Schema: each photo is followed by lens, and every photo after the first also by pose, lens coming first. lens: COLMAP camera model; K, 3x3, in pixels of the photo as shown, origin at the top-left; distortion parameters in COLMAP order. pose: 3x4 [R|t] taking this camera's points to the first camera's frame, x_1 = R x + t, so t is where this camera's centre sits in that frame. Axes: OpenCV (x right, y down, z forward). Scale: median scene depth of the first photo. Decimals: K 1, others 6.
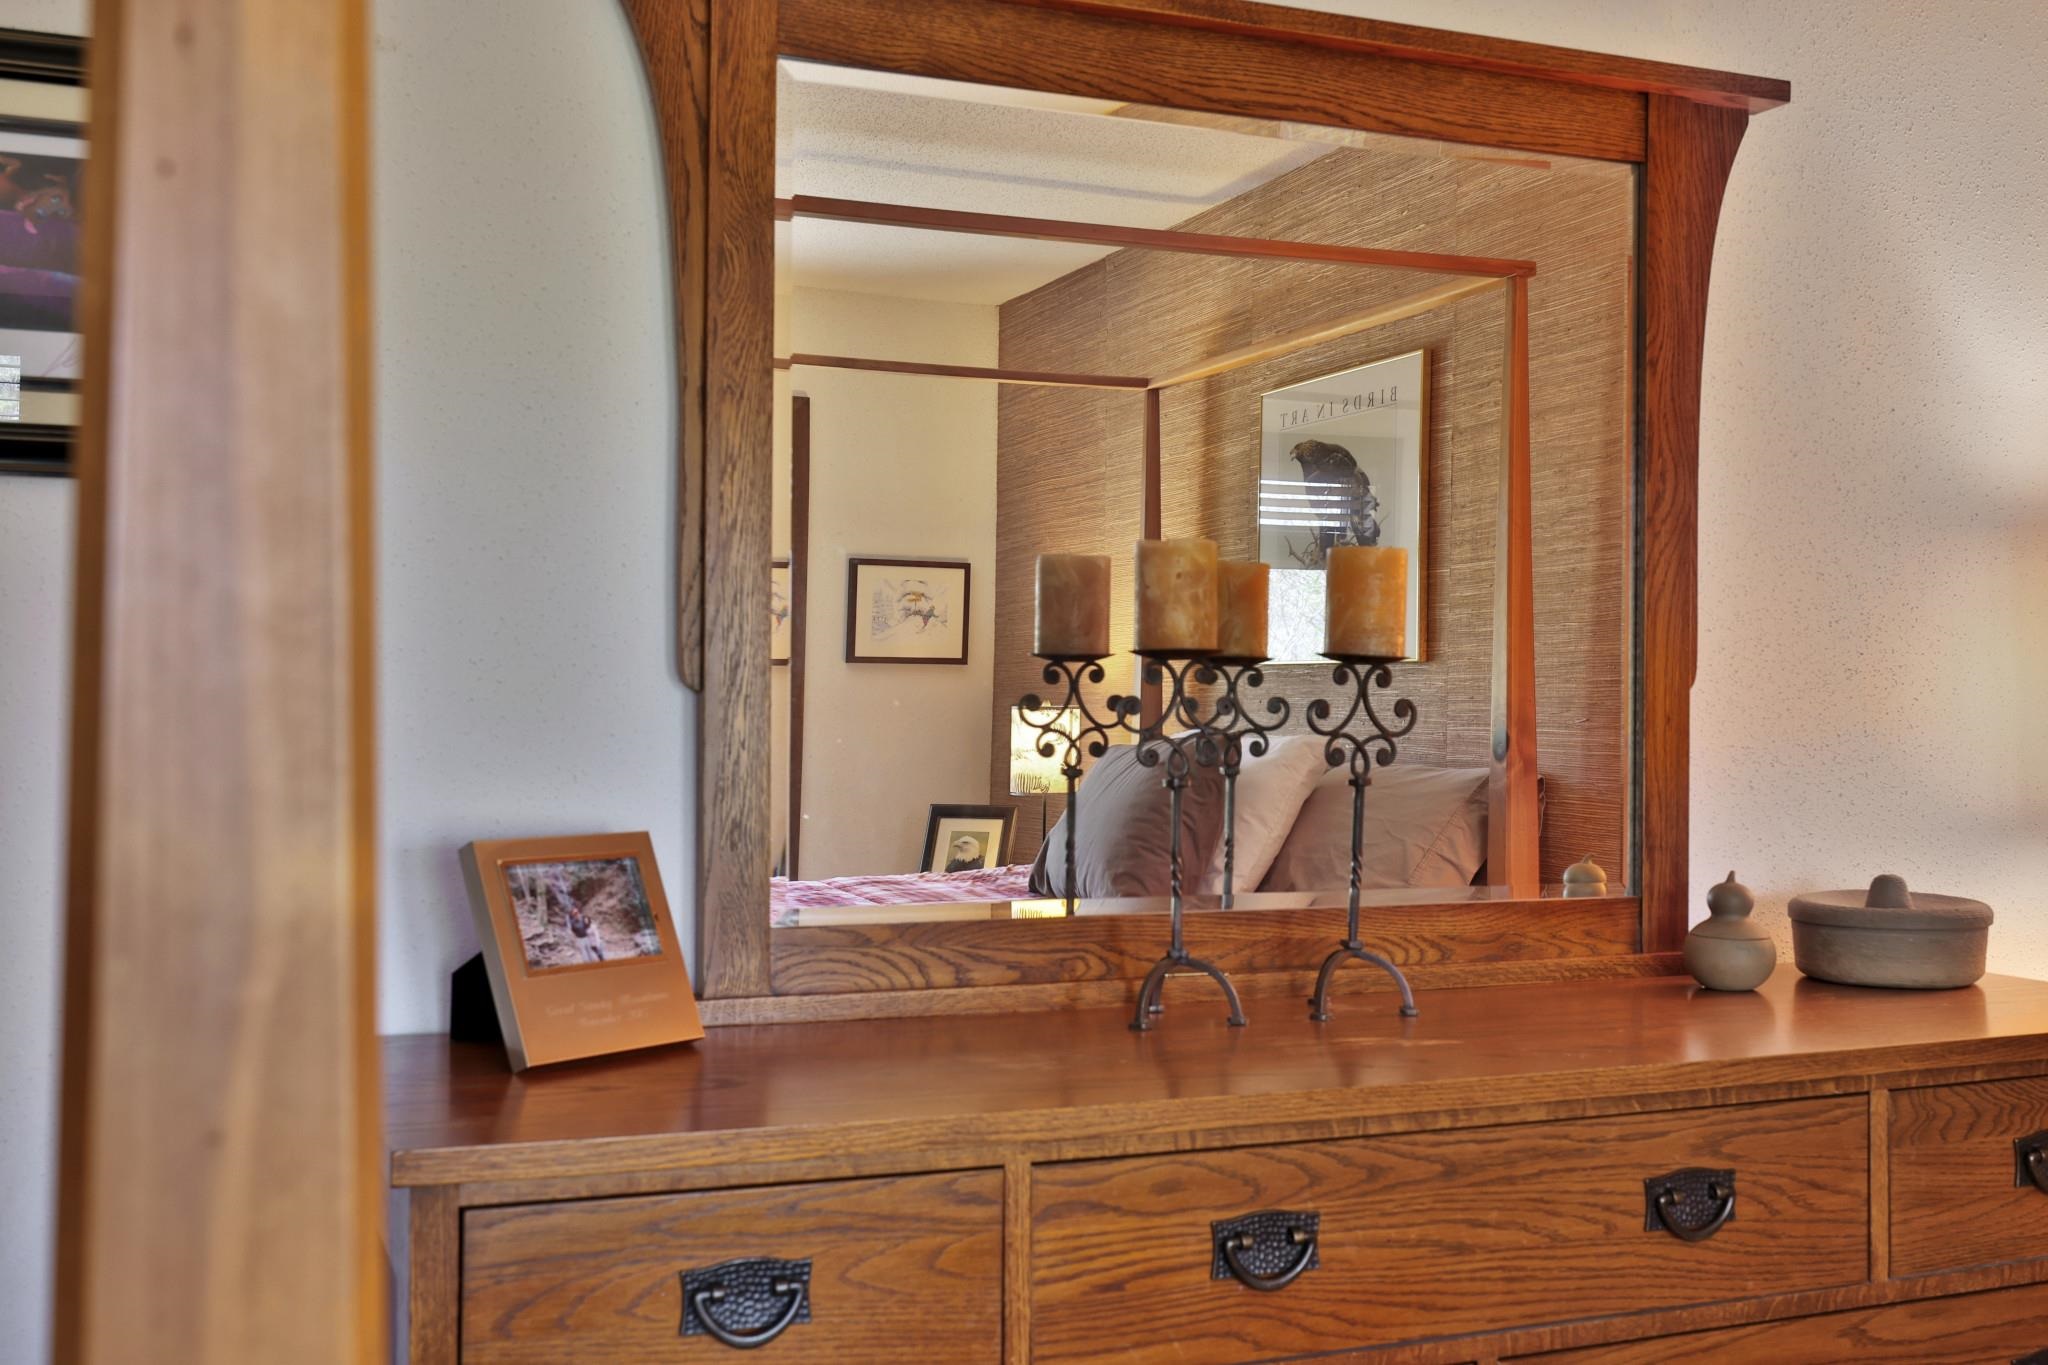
lens RADIAL K [[2113.0, 0, 1023.8], [0, 2113.0, 678.3], [0, 0, 1]] dist [-0.007027, 0.000000]
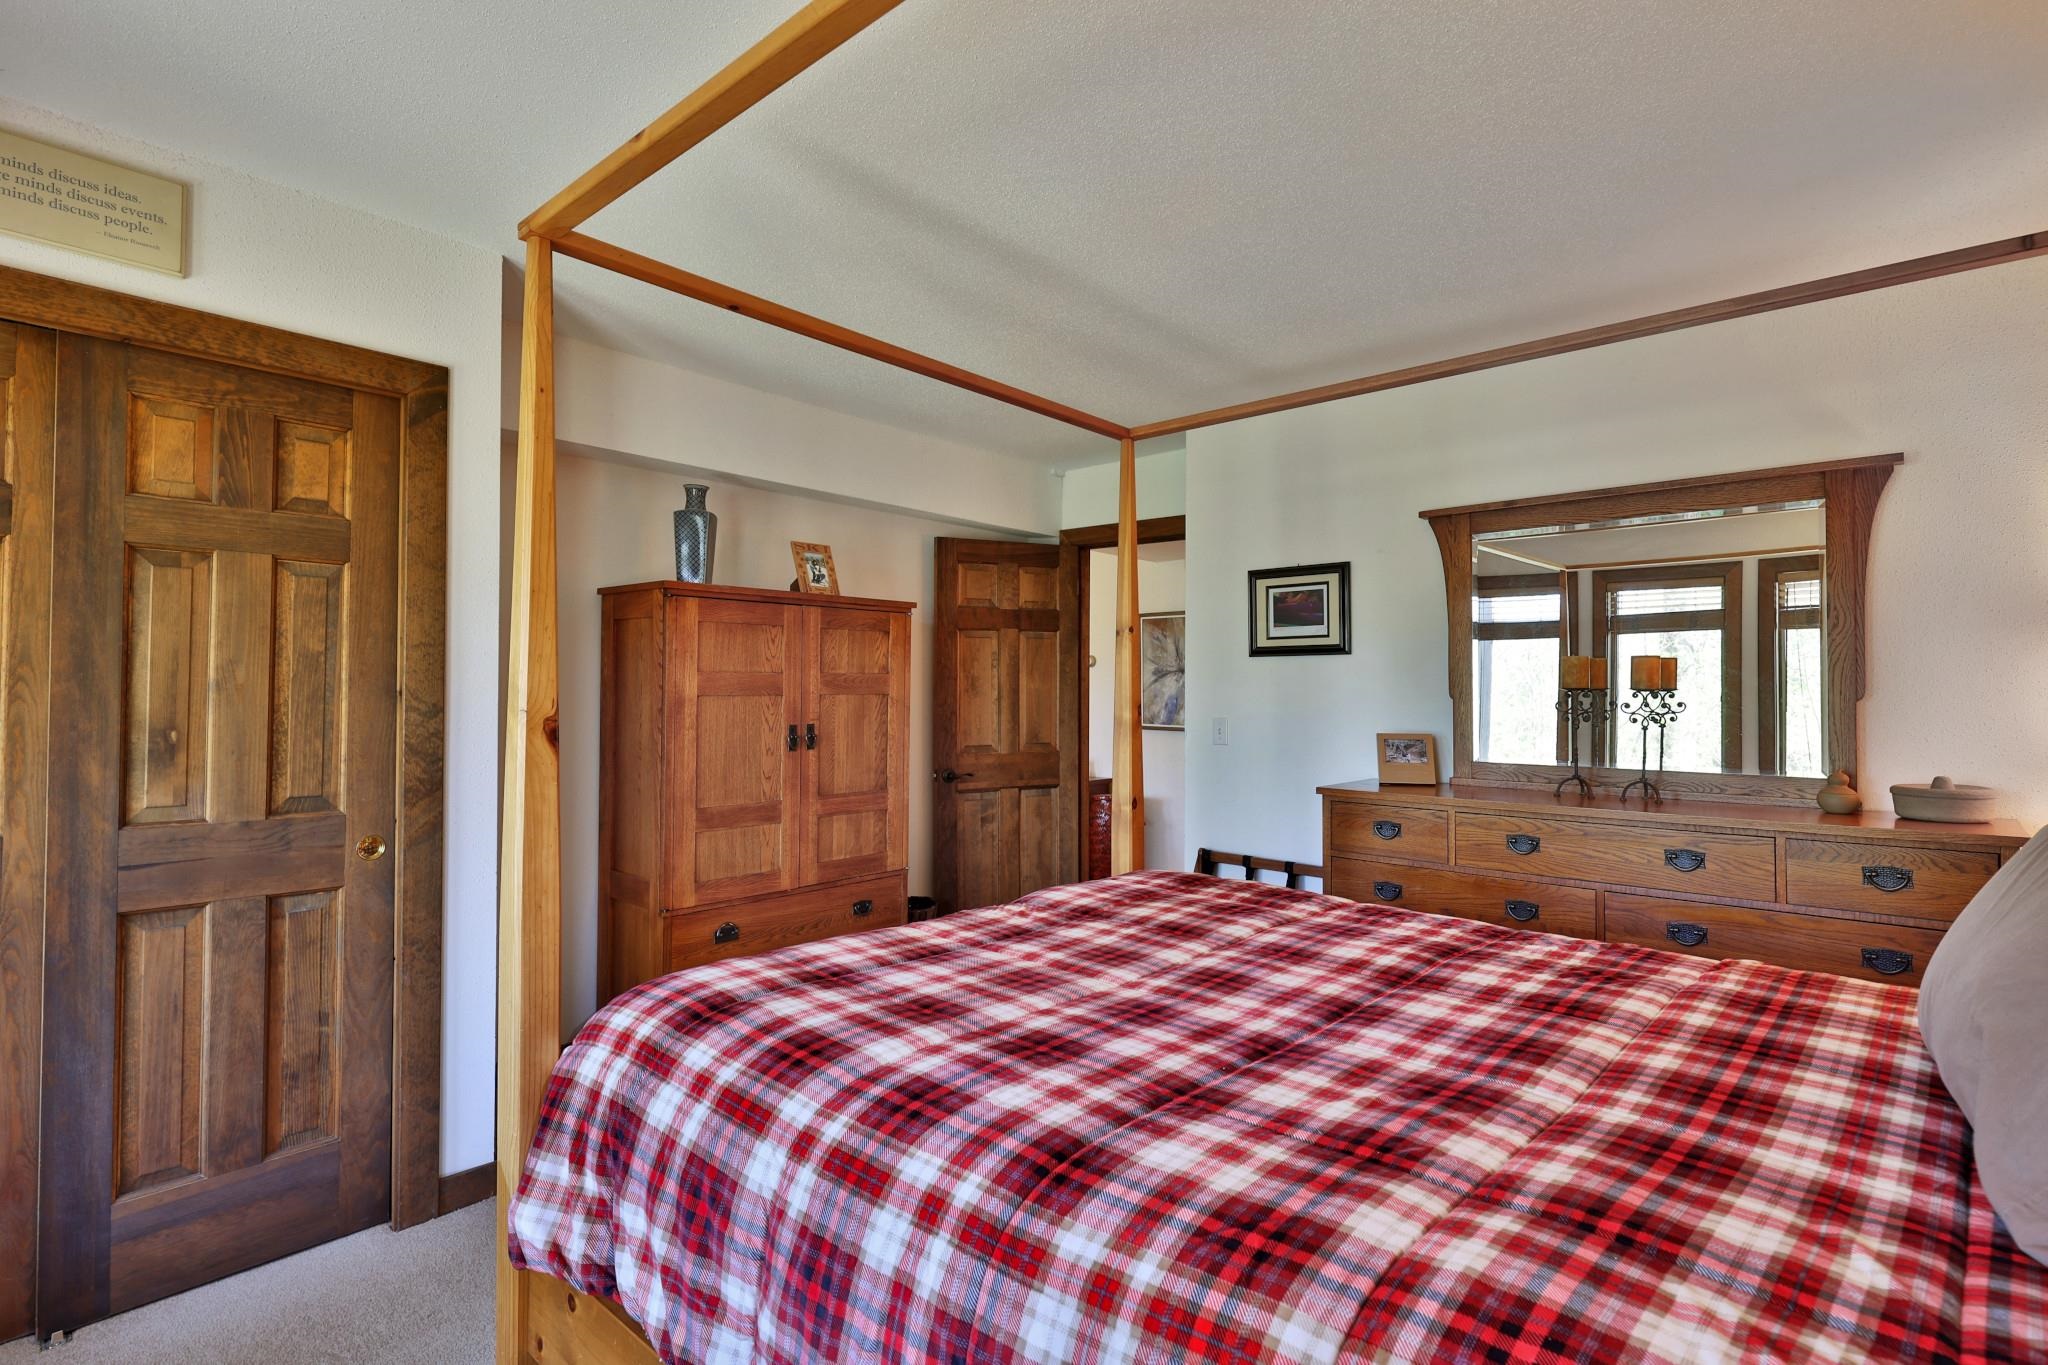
lens RADIAL K [[978.4, 0, 1025.2], [0, 978.4, 683.3], [0, 0, 1]] dist [0.004481, -0.001707]
pose [[0.438124, -0.016793, -0.898758, 1.148907], [0.000060, 0.999826, -0.018652, 0.008756], [0.898914, 0.008118, 0.438049, -0.519600]]
